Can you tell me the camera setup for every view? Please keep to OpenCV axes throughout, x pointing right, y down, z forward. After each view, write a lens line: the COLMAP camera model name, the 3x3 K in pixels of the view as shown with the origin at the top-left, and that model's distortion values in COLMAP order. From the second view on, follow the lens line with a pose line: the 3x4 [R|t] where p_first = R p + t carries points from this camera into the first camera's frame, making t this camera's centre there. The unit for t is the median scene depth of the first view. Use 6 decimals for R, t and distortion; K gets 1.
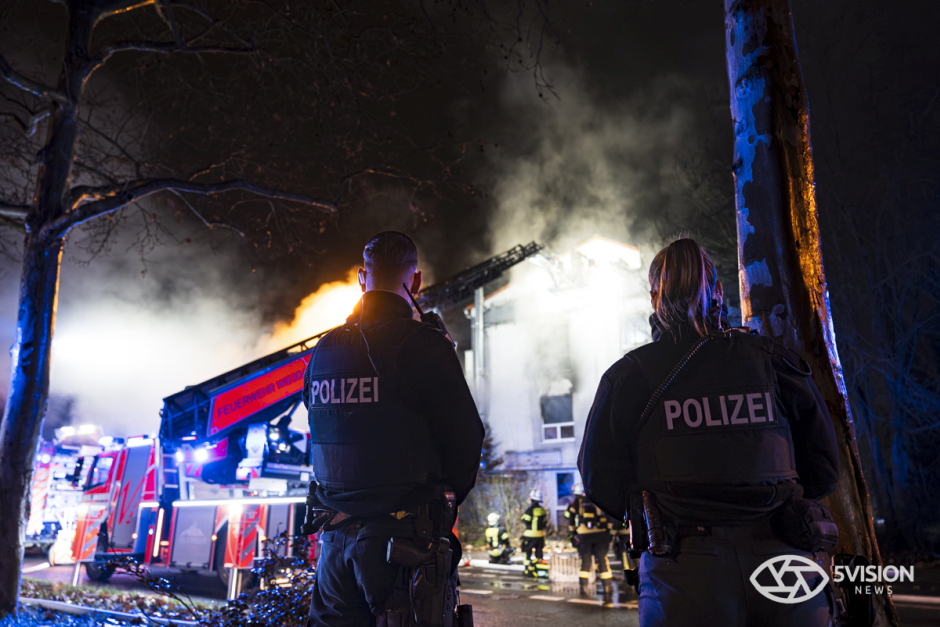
lens RADIAL K [[634.3, 0, 470.0], [0, 634.3, 313.5], [0, 0, 1]] dist [-0.022996, 0.022719]
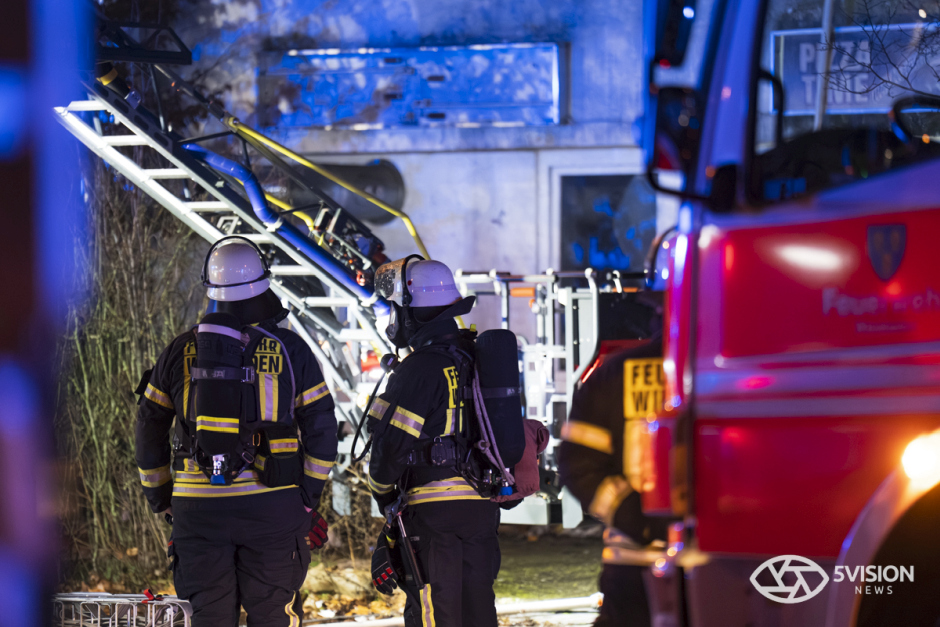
lens RADIAL K [[5356.9, 0, 470.0], [0, 5356.9, 313.5], [0, 0, 1]] dist [-0.151840, 0.864697]
pose [[0.998266, 0.010671, -0.057889, 0.383370], [0.006155, 0.959119, 0.282934, -0.200199], [0.058542, -0.282800, 0.957391, -0.631507]]
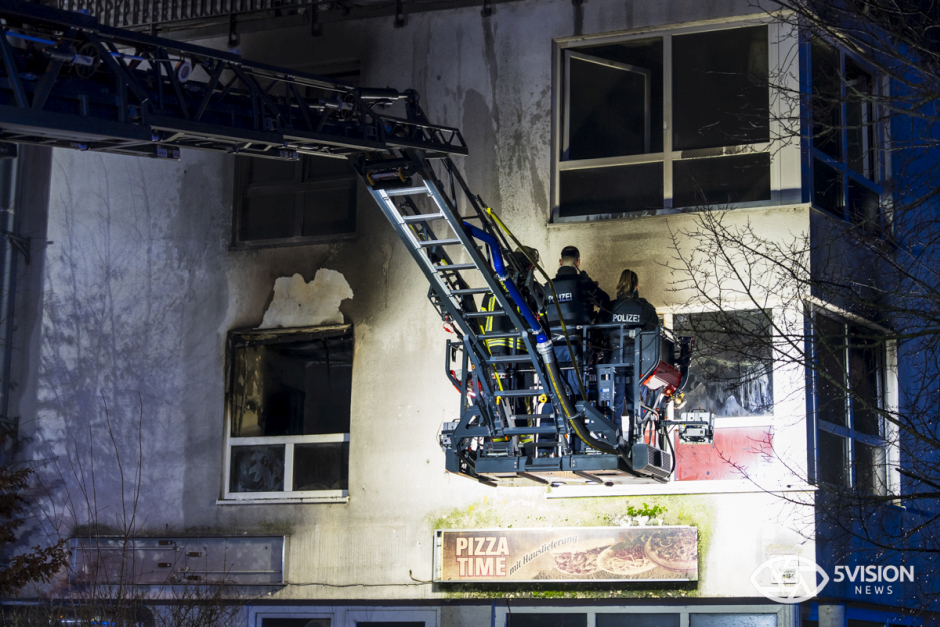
lens RADIAL K [[1821.2, 0, 470.0], [0, 1821.2, 313.5], [0, 0, 1]] dist [-0.026246, 0.069067]
pose [[0.960468, 0.086328, 0.264666, 0.014722], [-0.106348, 0.992379, 0.062241, 0.136928], [-0.257276, -0.087927, 0.962330, 0.510456]]
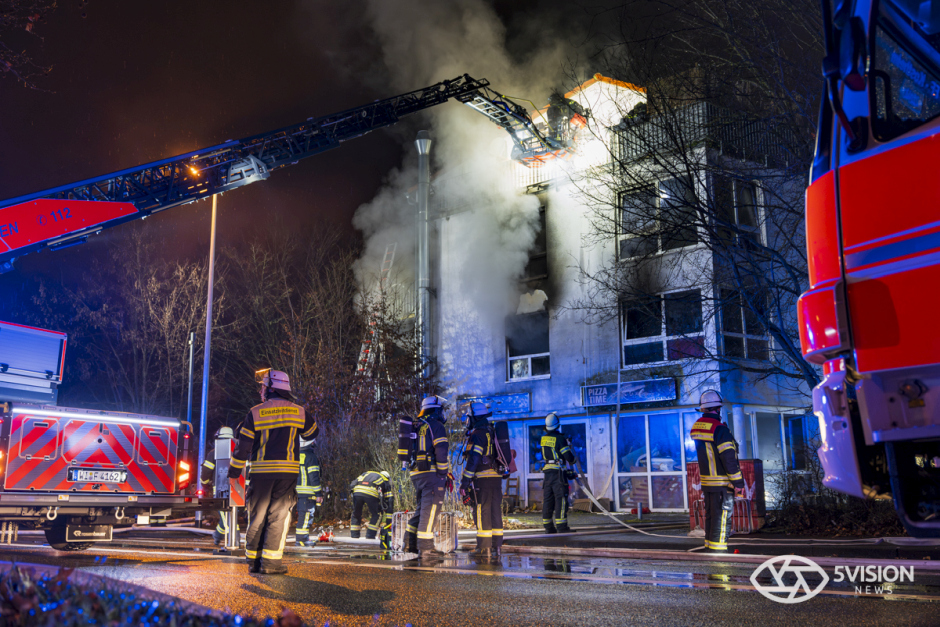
lens RADIAL K [[906.9, 0, 470.0], [0, 906.9, 313.5], [0, 0, 1]] dist [-0.000809, 0.007801]
pose [[0.997677, -0.010825, -0.067262, 0.279083], [0.016711, 0.996018, 0.087568, 0.087440], [0.066046, -0.088488, 0.993885, 0.067217]]
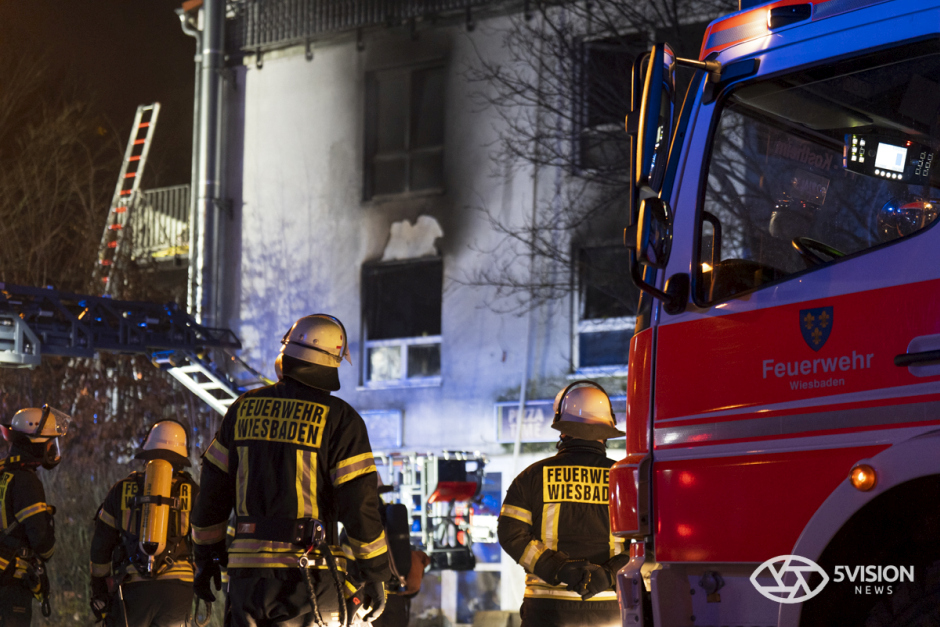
lens RADIAL K [[1916.7, 0, 470.0], [0, 1916.7, 313.5], [0, 0, 1]] dist [-0.022977, 0.167762]
pose [[0.999448, 0.028745, 0.016667, 0.311601], [-0.030905, 0.988431, 0.148486, -0.004845], [-0.012206, -0.148919, 0.988774, -0.147130]]
